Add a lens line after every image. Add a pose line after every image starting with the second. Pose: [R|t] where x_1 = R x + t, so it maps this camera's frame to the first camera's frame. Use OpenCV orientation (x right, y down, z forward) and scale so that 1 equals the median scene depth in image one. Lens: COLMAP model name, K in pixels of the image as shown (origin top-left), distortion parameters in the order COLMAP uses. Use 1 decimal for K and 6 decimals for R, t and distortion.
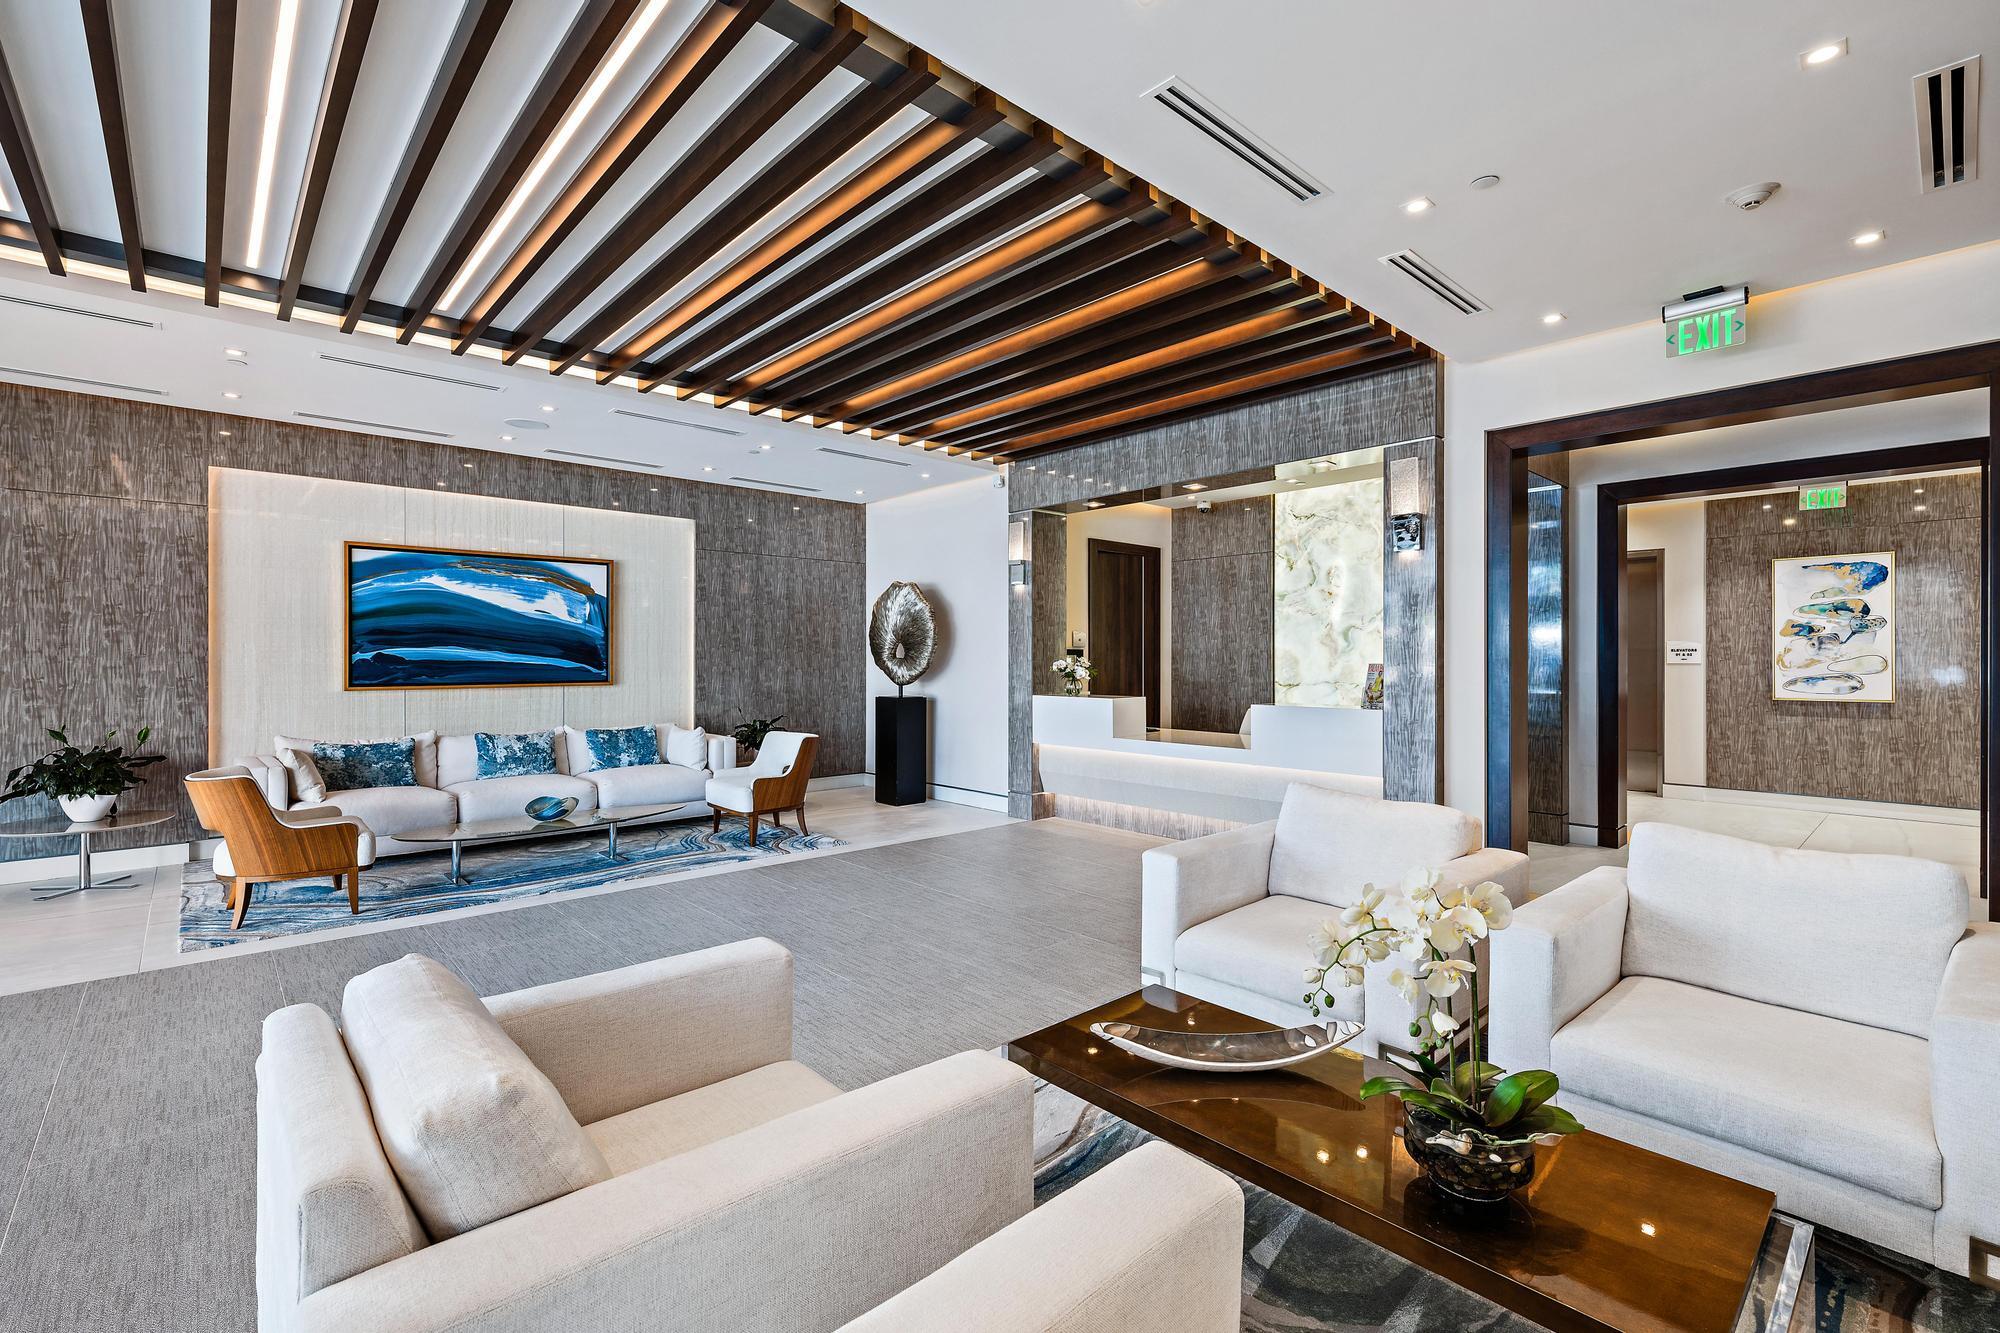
lens RADIAL K [[886.6, 0, 999.1], [0, 886.6, 668.2], [0, 0, 1]] dist [0.002056, 0.000156]
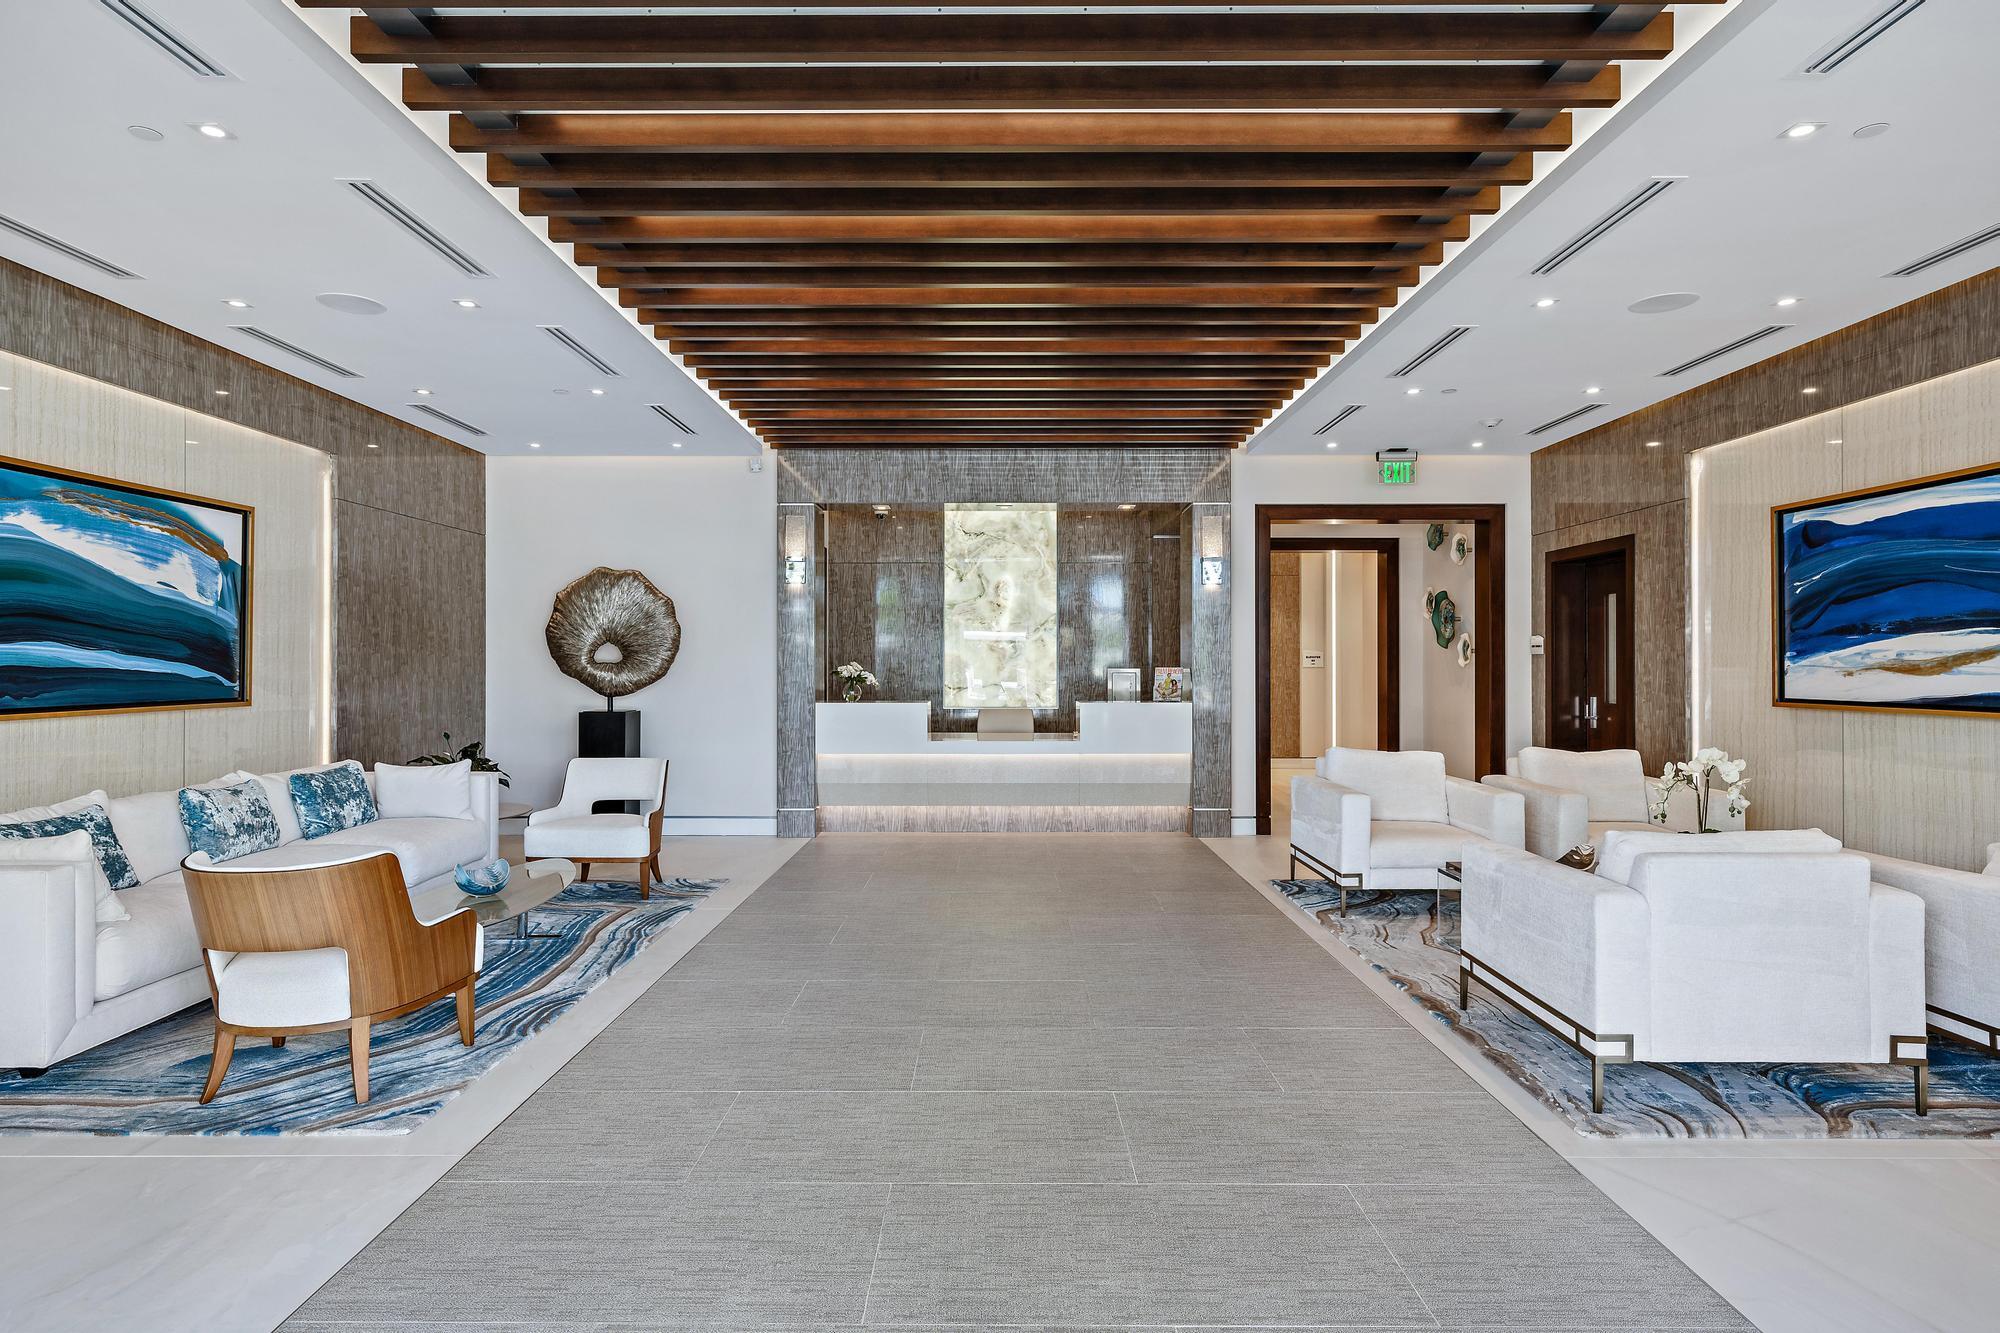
lens RADIAL K [[1072.8, 0, 999.4], [0, 1072.8, 659.5], [0, 0, 1]] dist [0.003990, 0.000346]
pose [[0.674366, 0.002926, 0.738391, -0.644947], [0.008298, 0.999899, -0.011542, -0.000392], [-0.738350, 0.013911, 0.674274, 0.094570]]
